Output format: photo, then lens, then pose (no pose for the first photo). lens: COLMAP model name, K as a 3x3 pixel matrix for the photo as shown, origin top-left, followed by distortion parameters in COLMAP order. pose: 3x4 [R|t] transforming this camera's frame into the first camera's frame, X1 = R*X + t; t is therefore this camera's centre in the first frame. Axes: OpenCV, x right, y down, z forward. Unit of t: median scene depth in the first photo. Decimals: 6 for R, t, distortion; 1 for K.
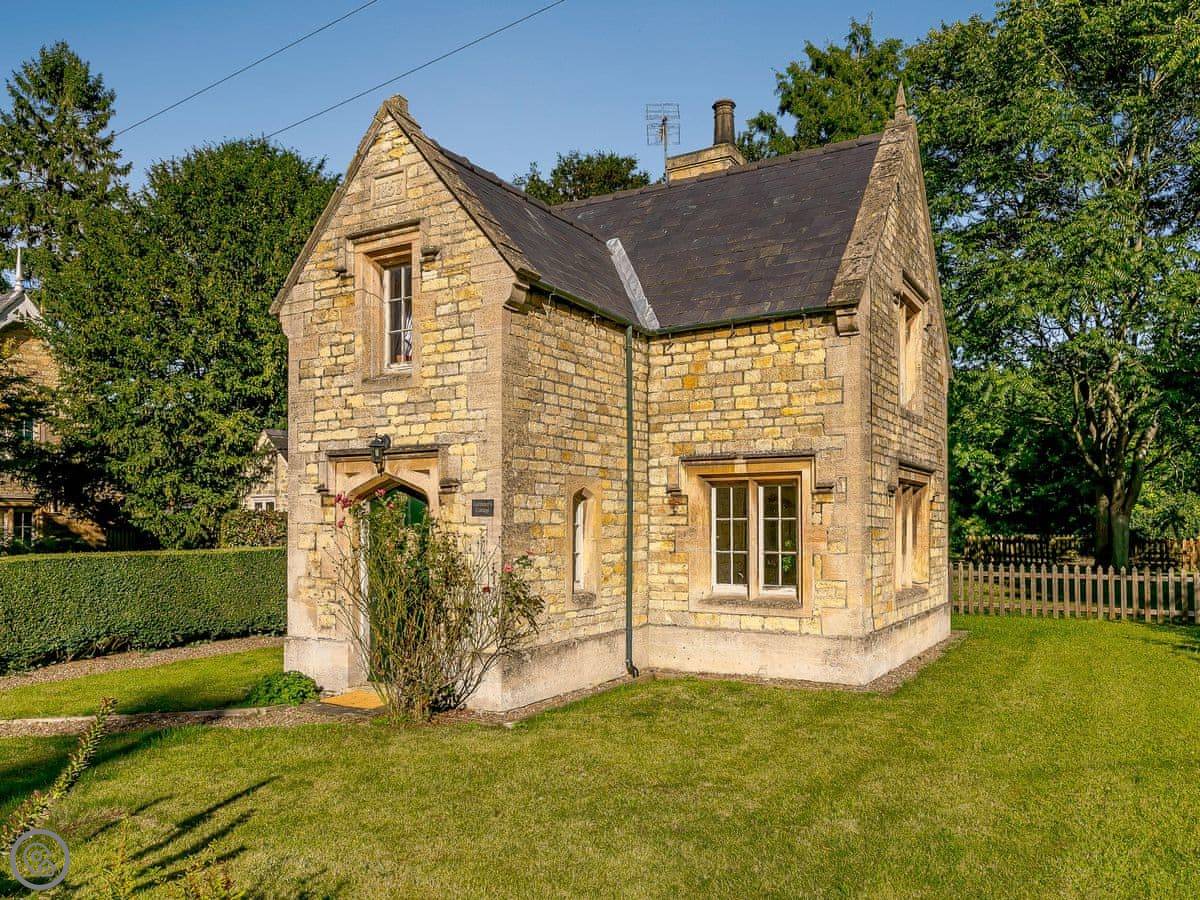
lens RADIAL K [[872.7, 0, 600.0], [0, 872.7, 450.0], [0, 0, 1]] dist [0.008371, 0.005900]
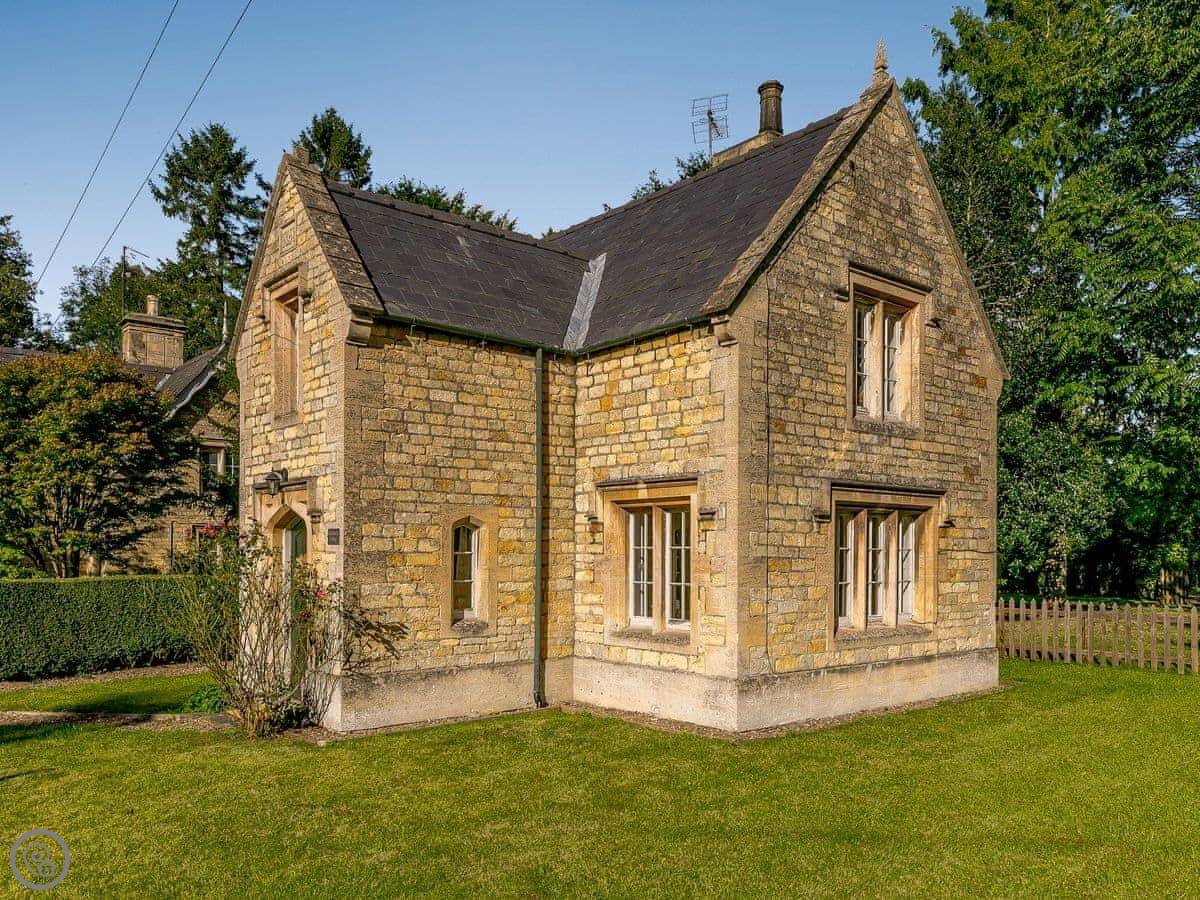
lens RADIAL K [[928.6, 0, 598.9], [0, 928.6, 484.7], [0, 0, 1]] dist [0.011910, 0.001782]
pose [[0.944143, -0.019037, -0.328984, 0.454422], [0.023727, 0.999666, 0.010248, 0.000107], [0.328679, -0.017481, 0.944280, 0.044888]]
